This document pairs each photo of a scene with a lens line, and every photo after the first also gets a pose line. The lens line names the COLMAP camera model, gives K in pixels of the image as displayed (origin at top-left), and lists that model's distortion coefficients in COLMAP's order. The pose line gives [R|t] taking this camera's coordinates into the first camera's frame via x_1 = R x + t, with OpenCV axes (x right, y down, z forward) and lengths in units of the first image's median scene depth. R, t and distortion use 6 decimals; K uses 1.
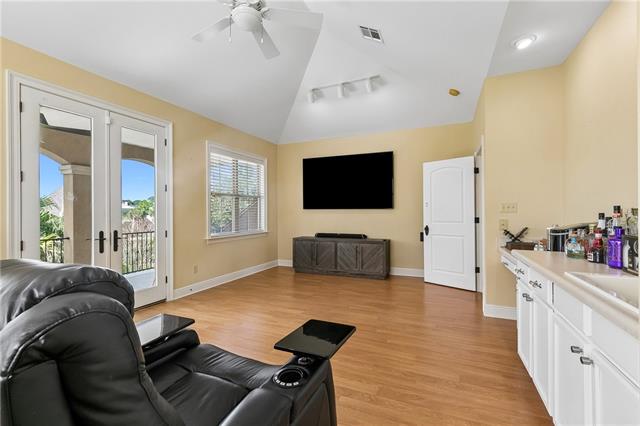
lens RADIAL K [[287.5, 0, 320.5], [0, 287.5, 216.0], [0, 0, 1]] dist [0.011456, 0.000588]
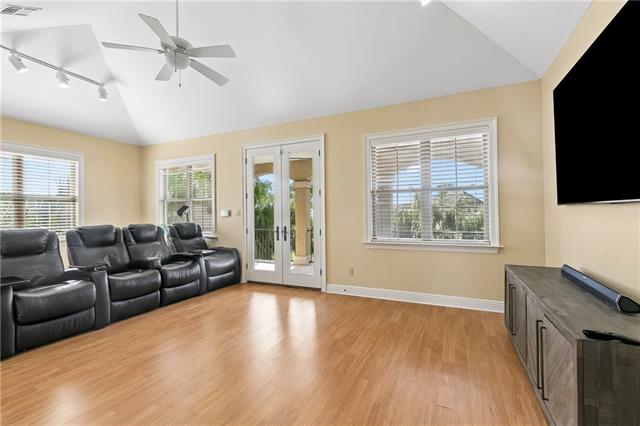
lens RADIAL K [[287.5, 0, 319.2], [0, 287.5, 209.2], [0, 0, 1]] dist [0.011456, 0.000588]
pose [[-0.021381, -0.007041, -0.999747, 0.611471], [-0.000033, 0.999975, -0.007042, -0.021903], [0.999771, -0.000118, -0.021381, 1.017368]]
